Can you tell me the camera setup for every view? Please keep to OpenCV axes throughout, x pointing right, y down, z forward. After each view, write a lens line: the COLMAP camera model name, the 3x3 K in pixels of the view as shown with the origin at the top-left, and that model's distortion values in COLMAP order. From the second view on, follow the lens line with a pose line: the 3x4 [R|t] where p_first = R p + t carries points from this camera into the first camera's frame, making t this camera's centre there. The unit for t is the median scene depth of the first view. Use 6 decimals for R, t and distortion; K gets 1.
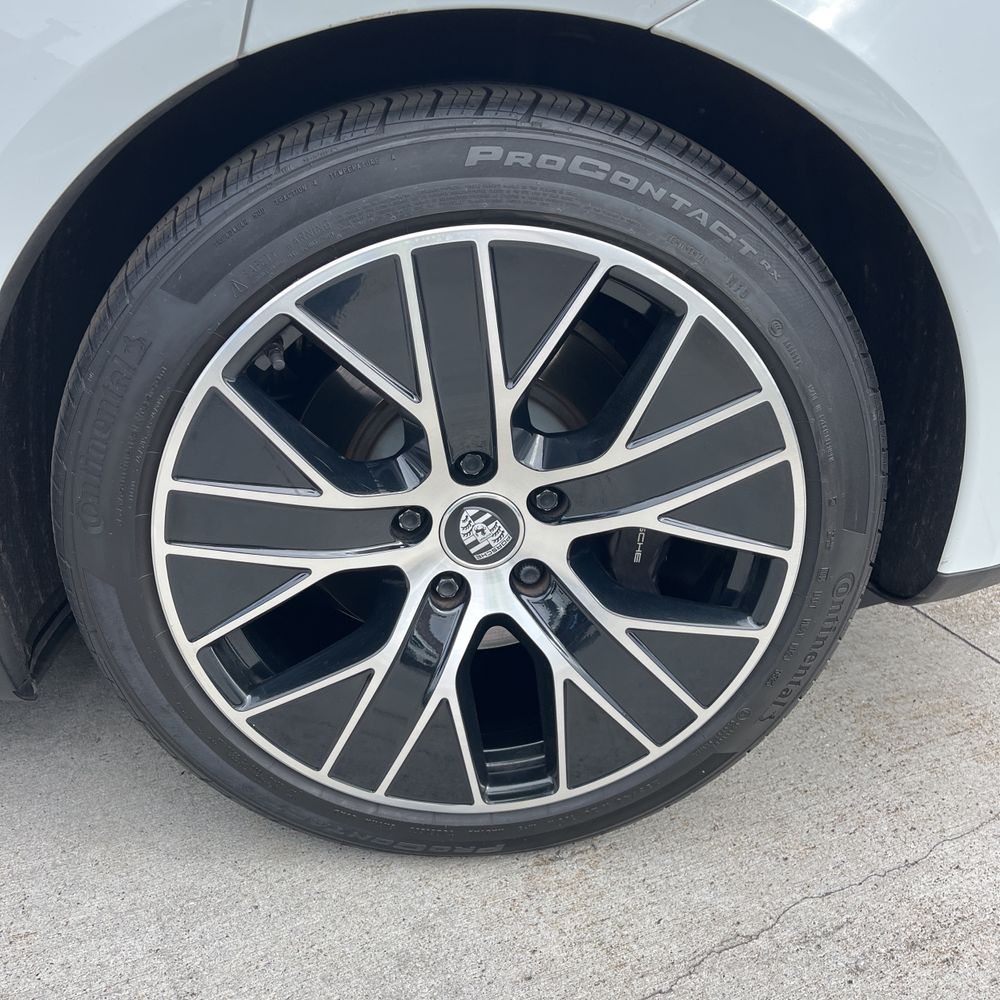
lens RADIAL K [[1016.3, 0, 479.6], [0, 1016.3, 502.1], [0, 0, 1]] dist [0.022994, 0.000000]
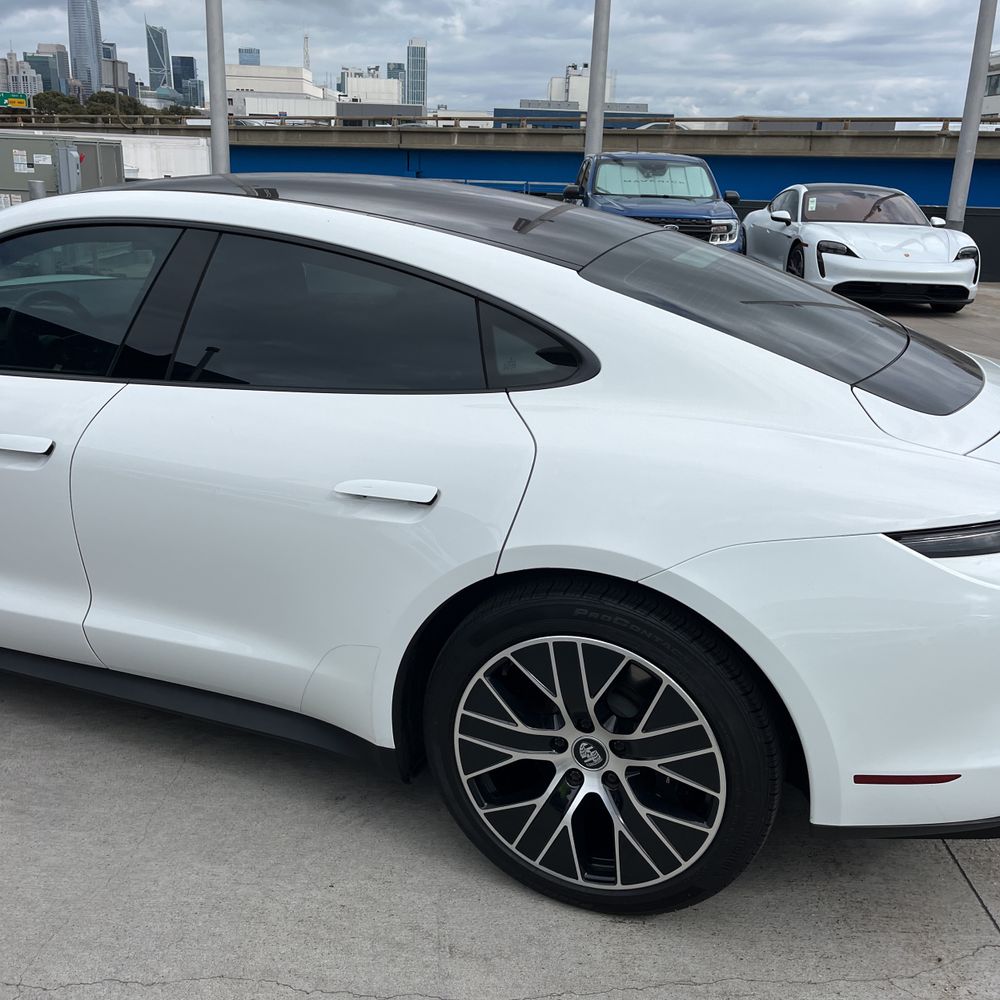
lens RADIAL K [[1016.3, 0, 483.9], [0, 1016.3, 513.5], [0, 0, 1]] dist [0.022994, 0.000000]
pose [[0.888937, 0.104540, -0.445940, 0.752400], [-0.153967, 0.985151, -0.075973, -0.291322], [0.431376, 0.136195, 0.891833, -1.192976]]
